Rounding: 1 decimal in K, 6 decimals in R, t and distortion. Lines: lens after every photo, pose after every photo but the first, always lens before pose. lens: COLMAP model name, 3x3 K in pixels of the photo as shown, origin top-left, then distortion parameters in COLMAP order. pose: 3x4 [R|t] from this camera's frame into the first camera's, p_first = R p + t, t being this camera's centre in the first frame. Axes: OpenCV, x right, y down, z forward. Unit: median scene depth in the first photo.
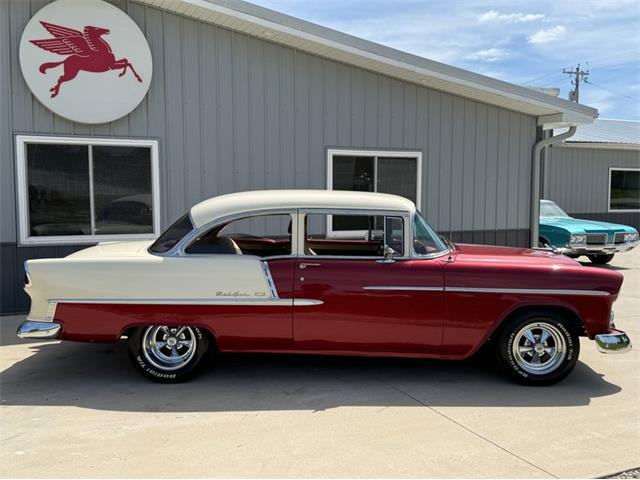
lens RADIAL K [[635.2, 0, 322.2], [0, 635.2, 243.0], [0, 0, 1]] dist [0.030352, 0.000000]
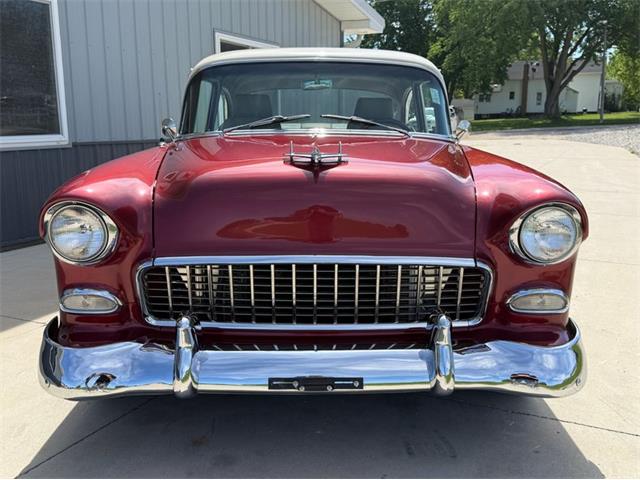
lens RADIAL K [[635.2, 0, 321.9], [0, 635.2, 243.5], [0, 0, 1]] dist [0.030352, 0.000000]
pose [[0.752953, -0.124477, 0.646195, -0.569315], [0.048862, 0.989812, 0.133735, 0.027644], [-0.656258, -0.069122, 0.751364, 0.312458]]
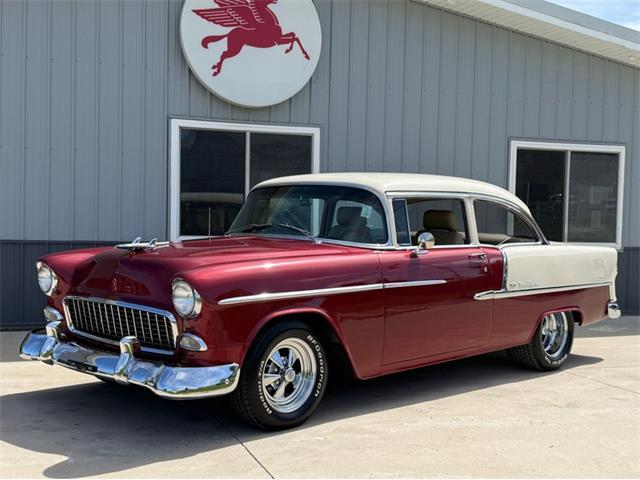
lens RADIAL K [[820.1, 0, 321.3], [0, 820.1, 243.9], [0, 0, 1]] dist [0.118671, 0.000000]
pose [[0.996806, 0.017318, -0.077960, -0.184729], [-0.021186, 0.998571, -0.049070, 0.052293], [0.076998, 0.050565, 0.995748, -0.094008]]
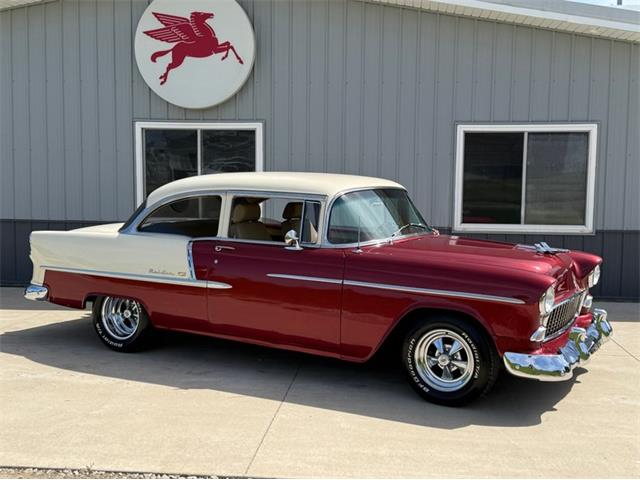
lens RADIAL K [[790.3, 0, 327.3], [0, 790.3, 245.1], [0, 0, 1]] dist [0.108013, 0.000000]
pose [[0.860981, 0.047450, -0.506418, 0.486607], [-0.045992, 0.998823, 0.015394, 0.002640], [0.506553, 0.010037, 0.862150, 0.012103]]
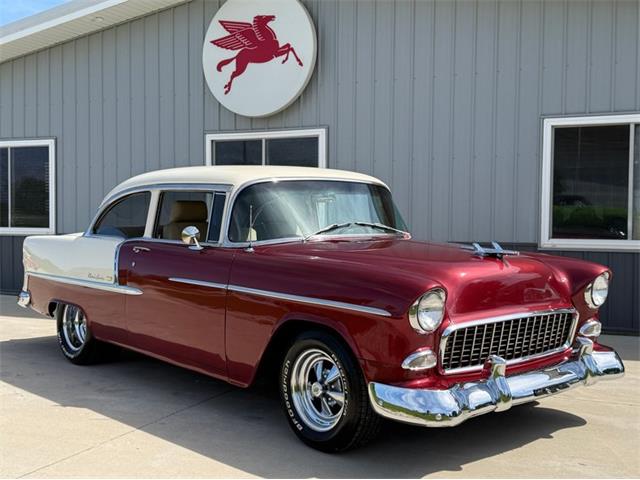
lens RADIAL K [[790.3, 0, 313.4], [0, 790.3, 239.0], [0, 0, 1]] dist [0.108013, 0.000000]
pose [[0.639488, 0.021576, -0.768498, 0.633527], [-0.060922, 0.997885, -0.022679, 0.020737], [0.766383, 0.061321, 0.639450, 0.317397]]
